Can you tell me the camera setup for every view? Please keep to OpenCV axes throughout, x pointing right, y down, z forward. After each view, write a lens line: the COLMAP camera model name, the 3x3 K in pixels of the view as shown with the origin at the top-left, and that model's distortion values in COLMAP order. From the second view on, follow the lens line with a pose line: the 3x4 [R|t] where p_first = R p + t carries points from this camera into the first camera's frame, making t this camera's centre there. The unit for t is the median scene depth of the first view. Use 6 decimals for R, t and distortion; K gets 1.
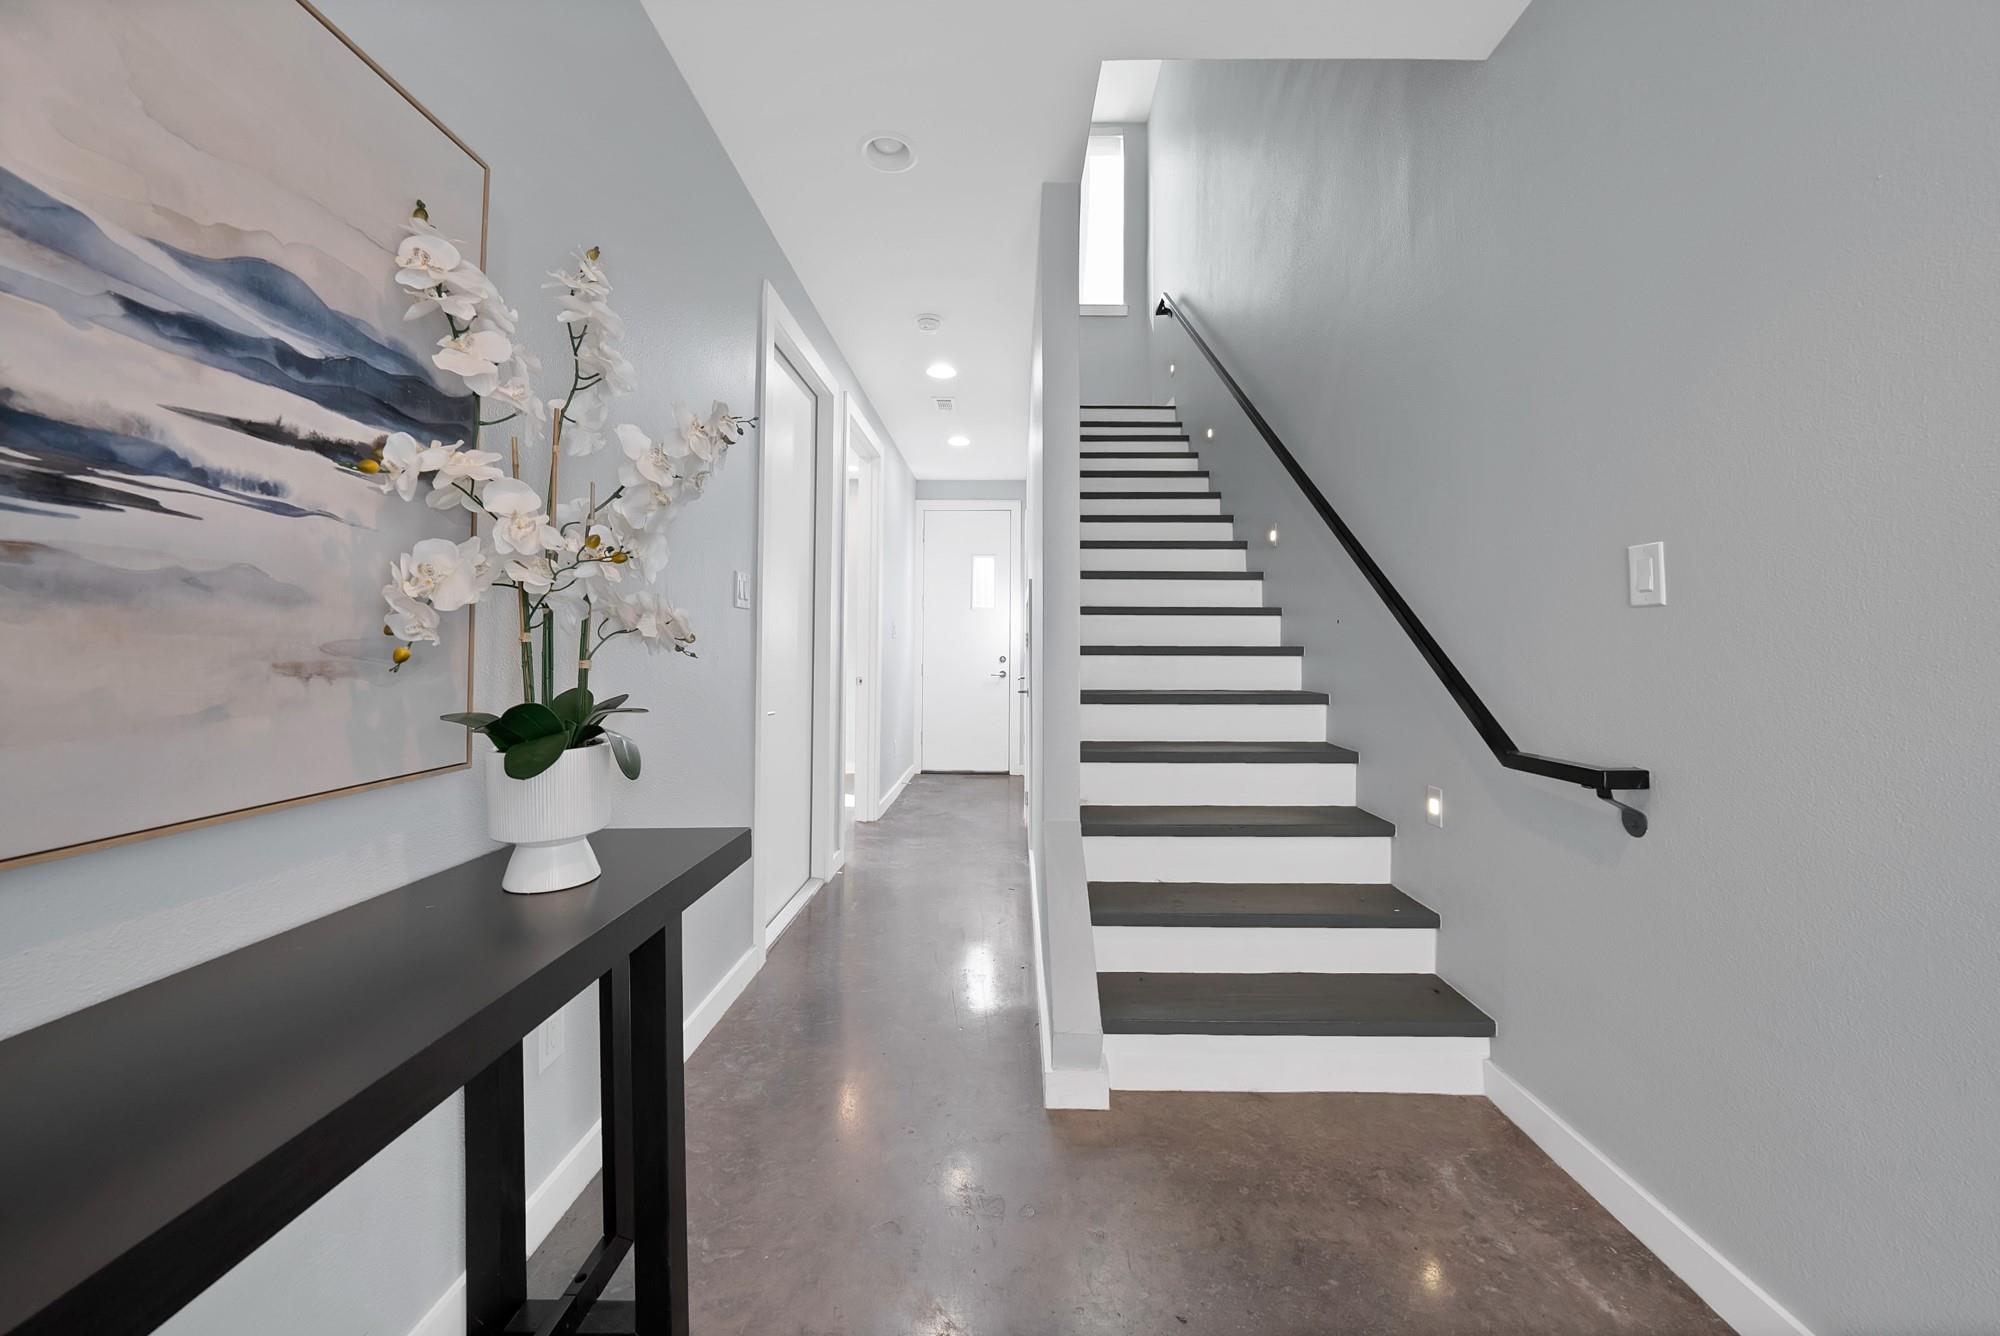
lens RADIAL K [[725.0, 0, 1004.0], [0, 725.0, 635.9], [0, 0, 1]] dist [-0.012048, 0.001414]
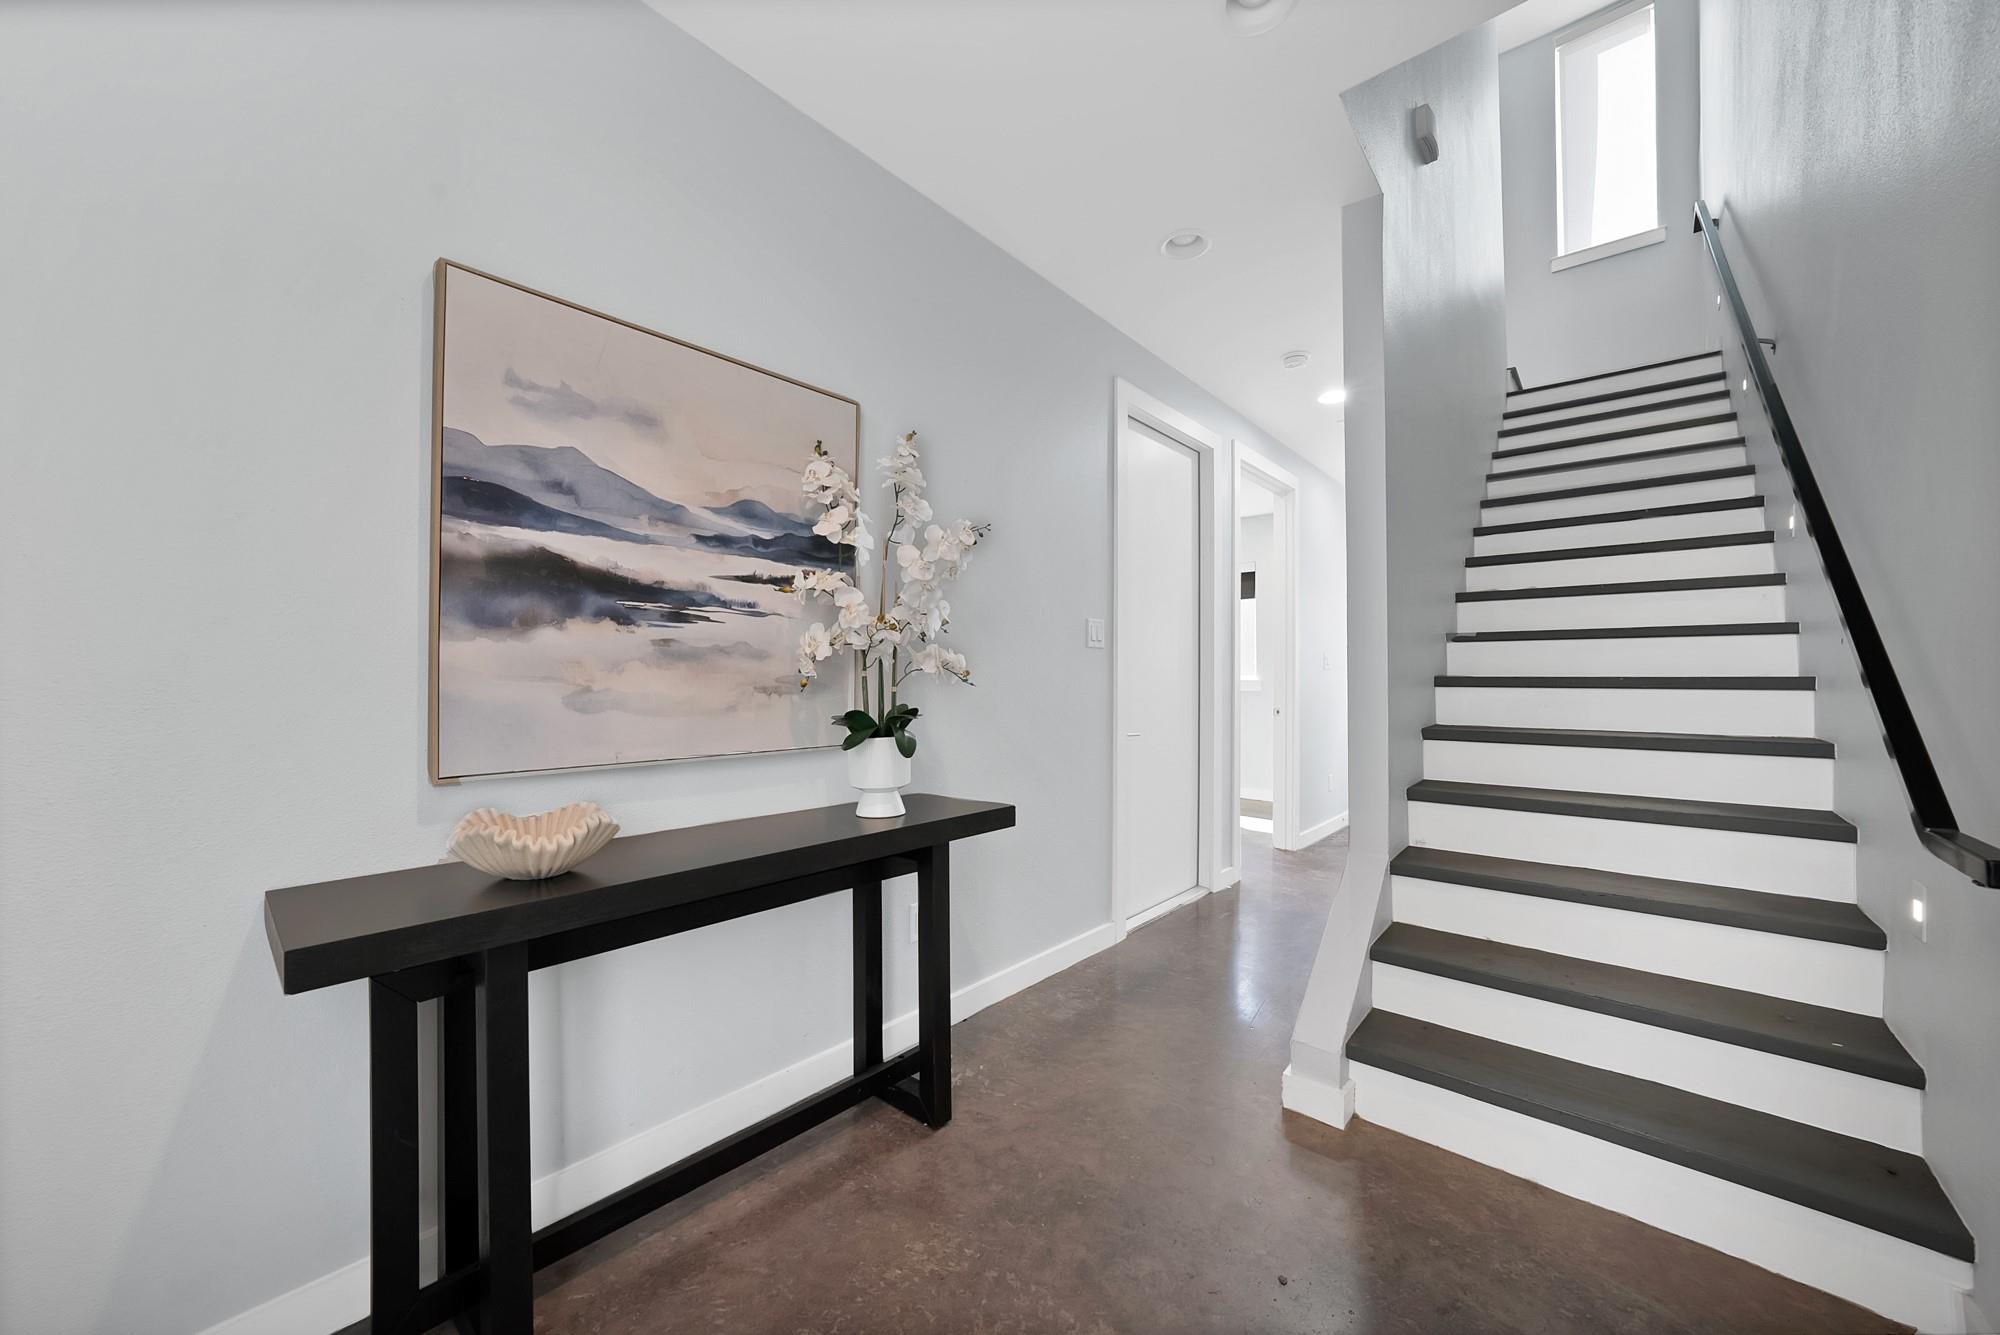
lens RADIAL K [[725.0, 0, 1005.7], [0, 725.0, 676.2], [0, 0, 1]] dist [-0.012048, 0.001414]
pose [[0.768494, -0.004401, -0.639842, 0.839366], [0.011541, 0.999909, 0.006983, 0.000005], [0.639753, -0.012750, 0.768475, -0.160609]]
